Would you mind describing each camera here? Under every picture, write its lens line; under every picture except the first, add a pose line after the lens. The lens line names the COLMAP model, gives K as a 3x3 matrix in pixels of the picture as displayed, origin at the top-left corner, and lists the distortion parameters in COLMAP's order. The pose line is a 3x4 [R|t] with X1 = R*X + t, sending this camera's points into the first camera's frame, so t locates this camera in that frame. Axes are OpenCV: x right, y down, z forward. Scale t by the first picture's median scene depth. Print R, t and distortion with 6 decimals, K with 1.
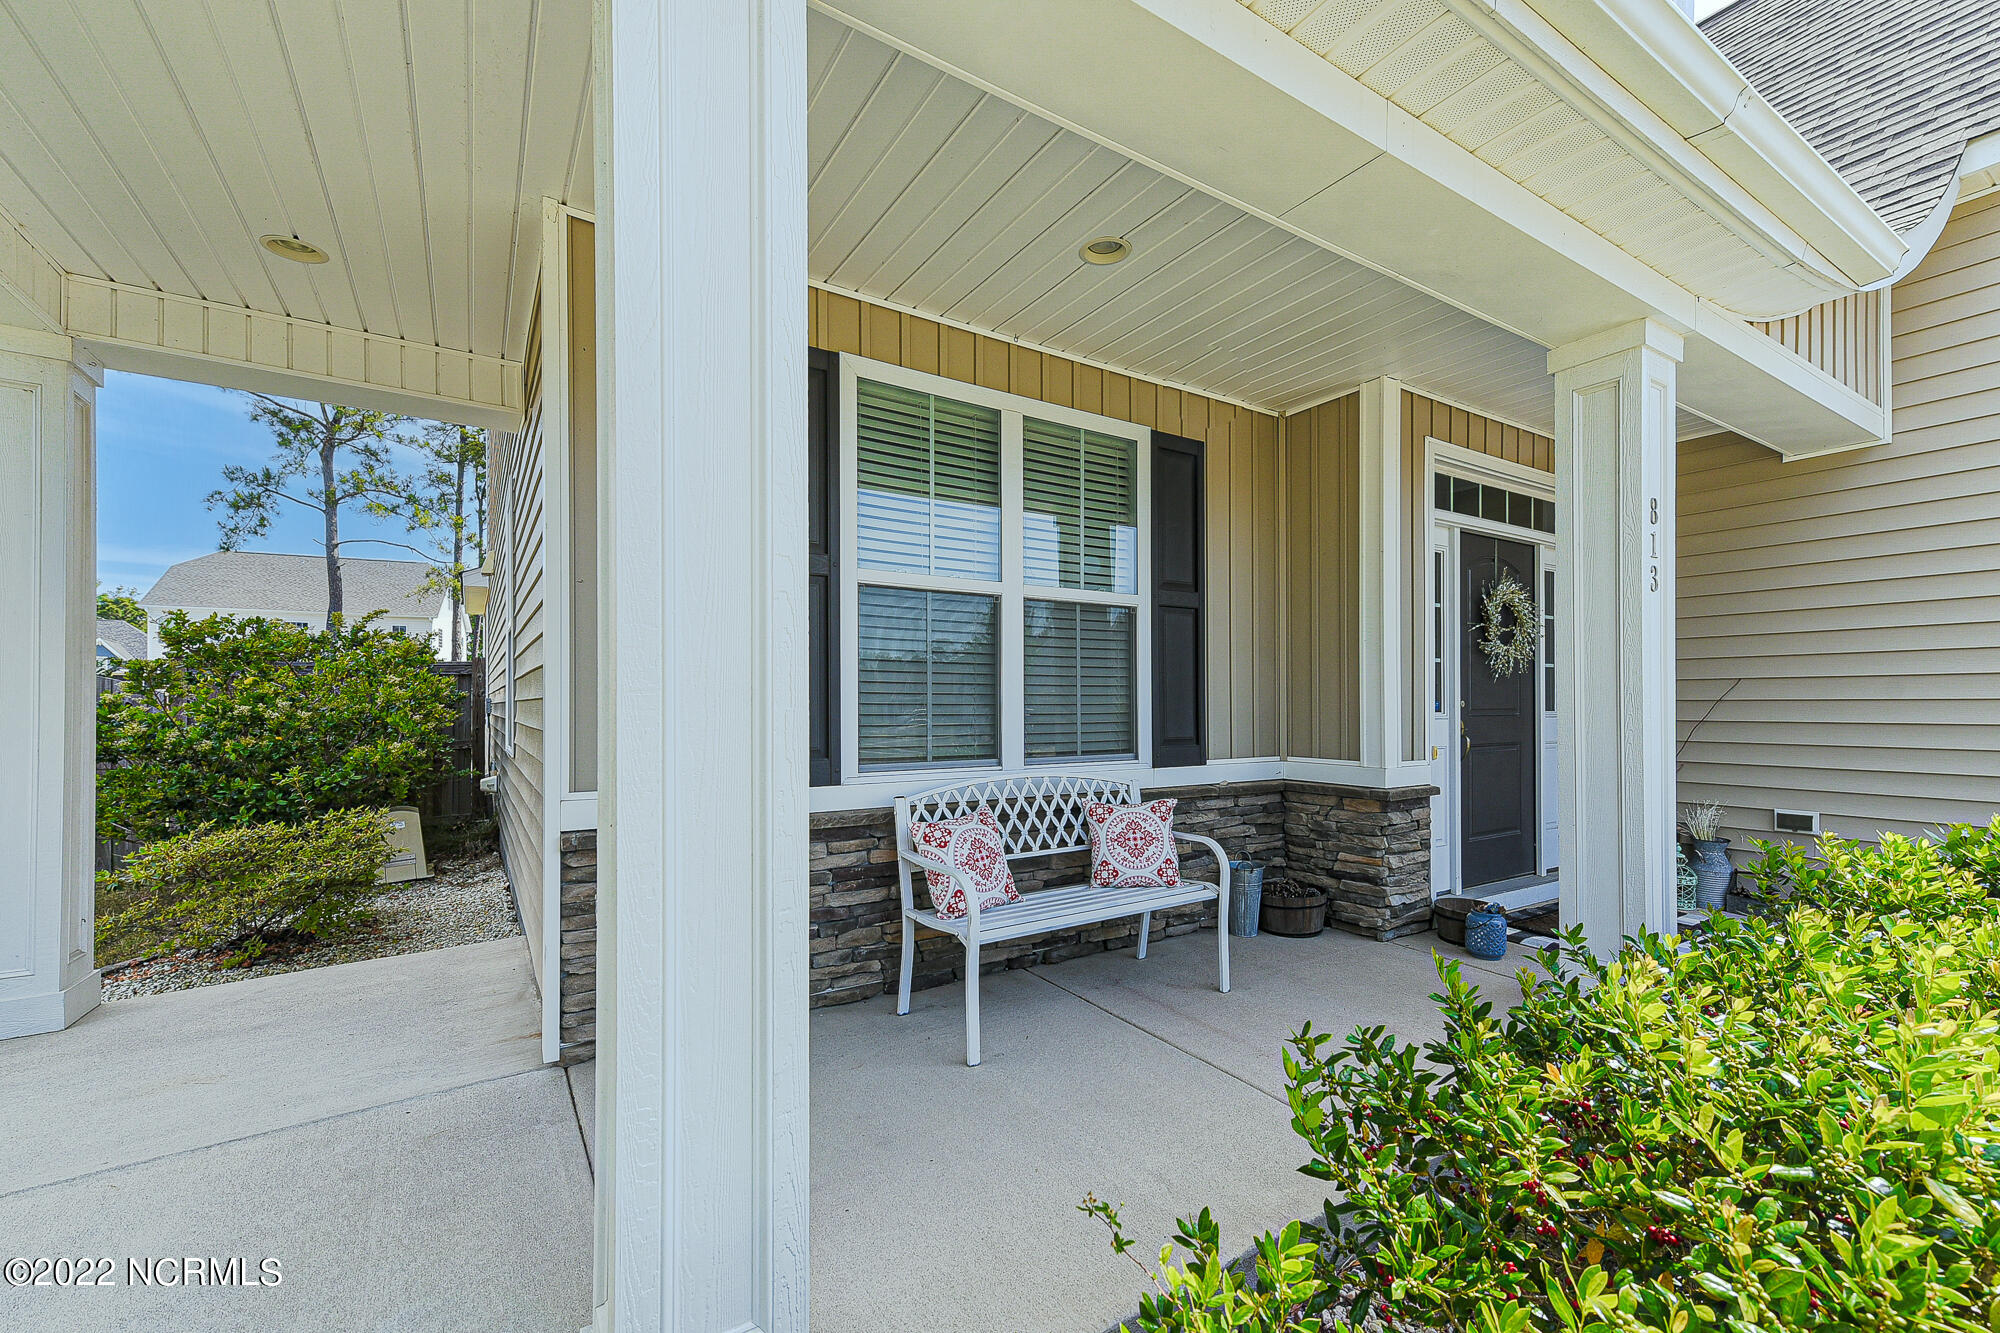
lens RADIAL K [[845.8, 0, 1000.2], [0, 845.8, 701.8], [0, 0, 1]] dist [0.021898, 0.000040]
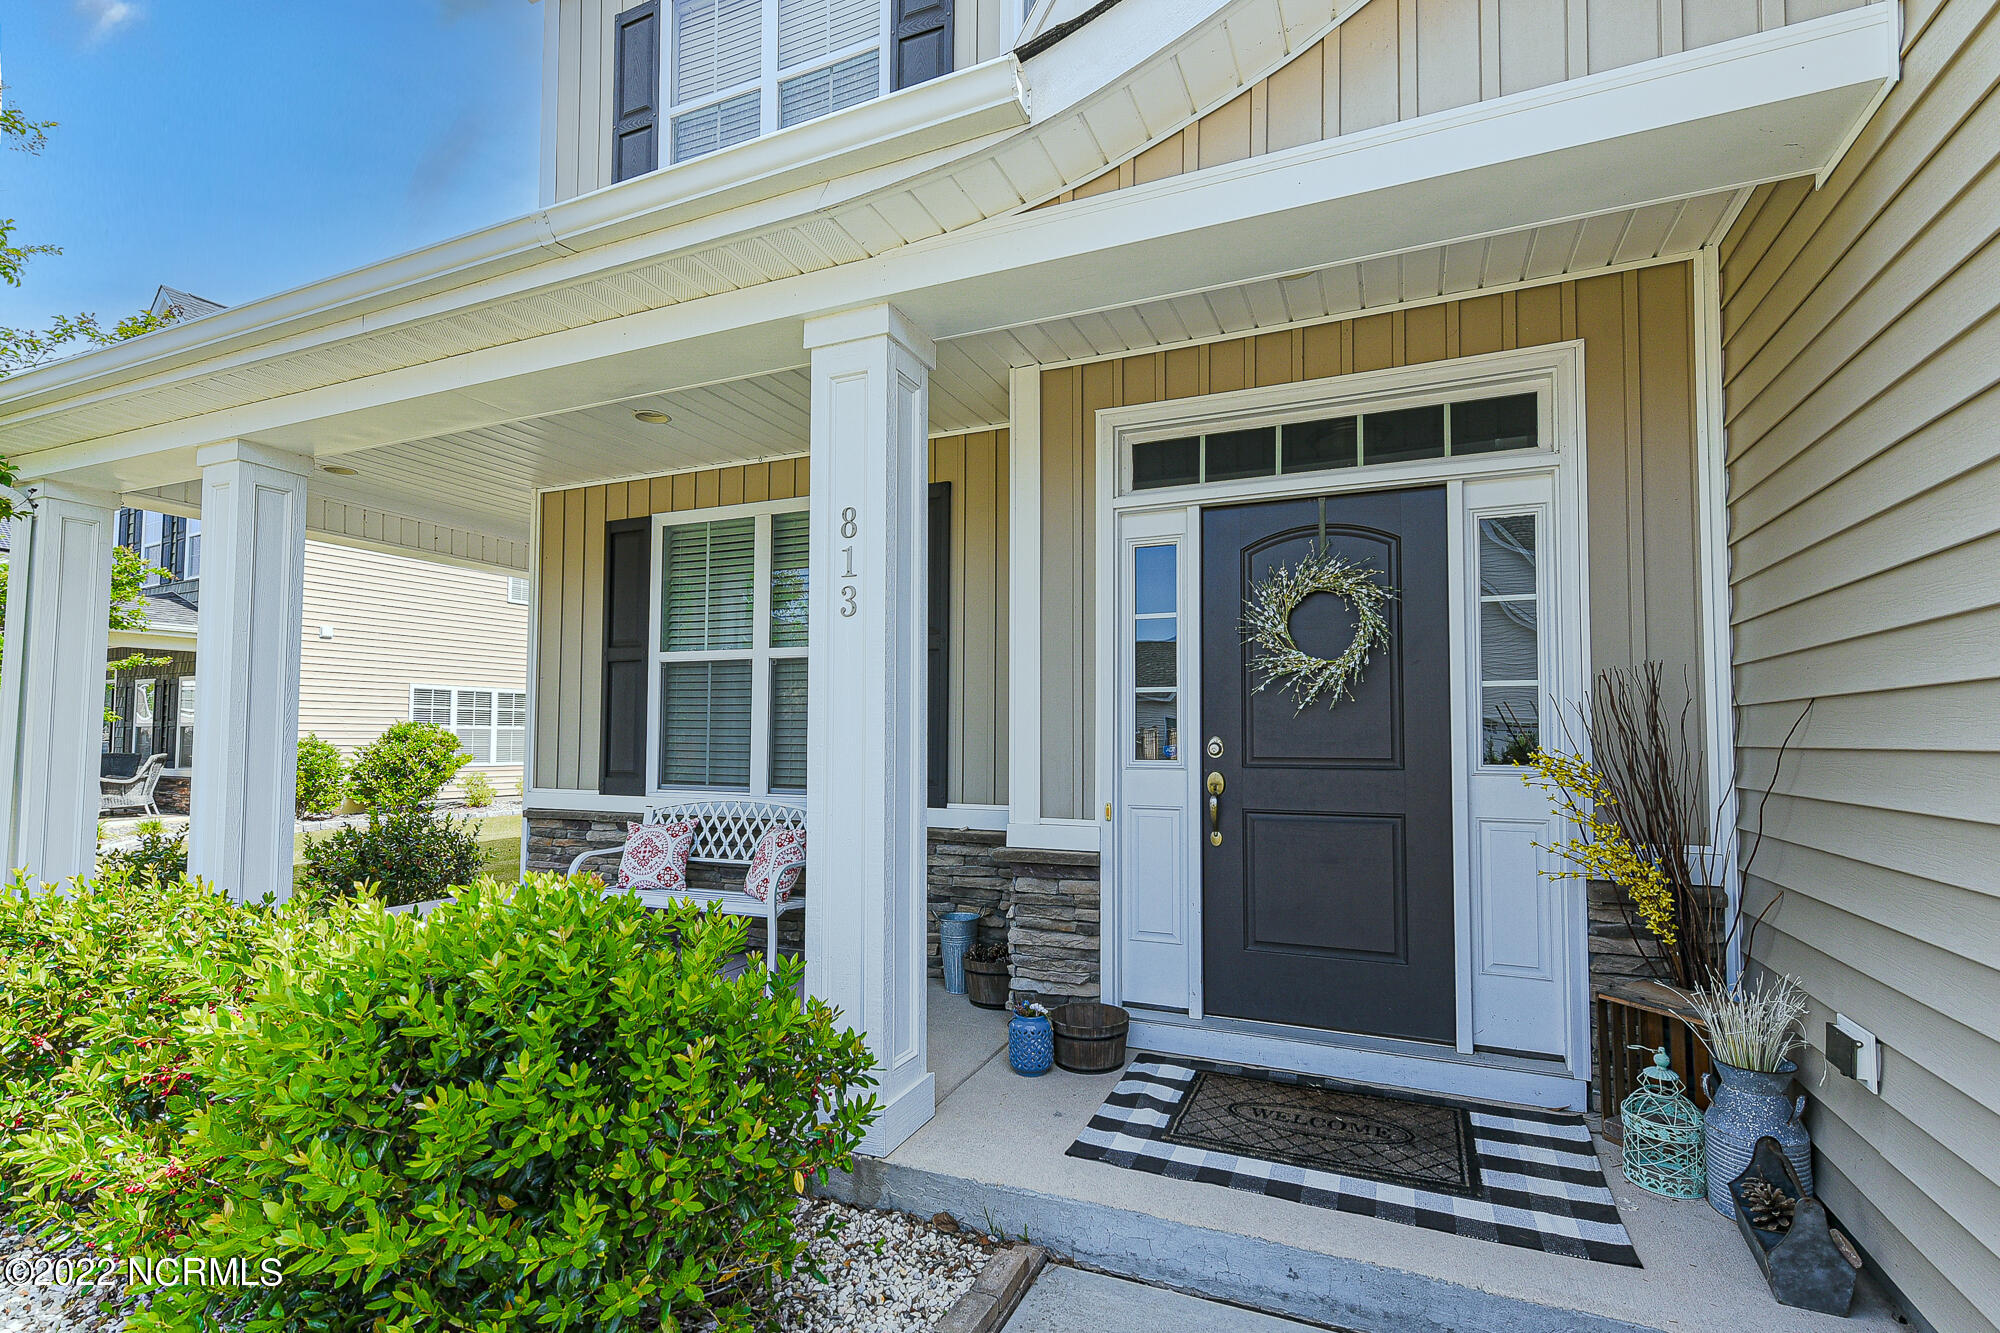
lens RADIAL K [[912.2, 0, 1000.0], [0, 912.2, 666.5], [0, 0, 1]] dist [-0.000013, 0.000001]
pose [[0.555692, -0.056051, -0.829496, 1.354728], [0.009585, 0.998090, -0.061022, -0.024879], [0.831333, 0.025959, 0.555169, 0.543154]]
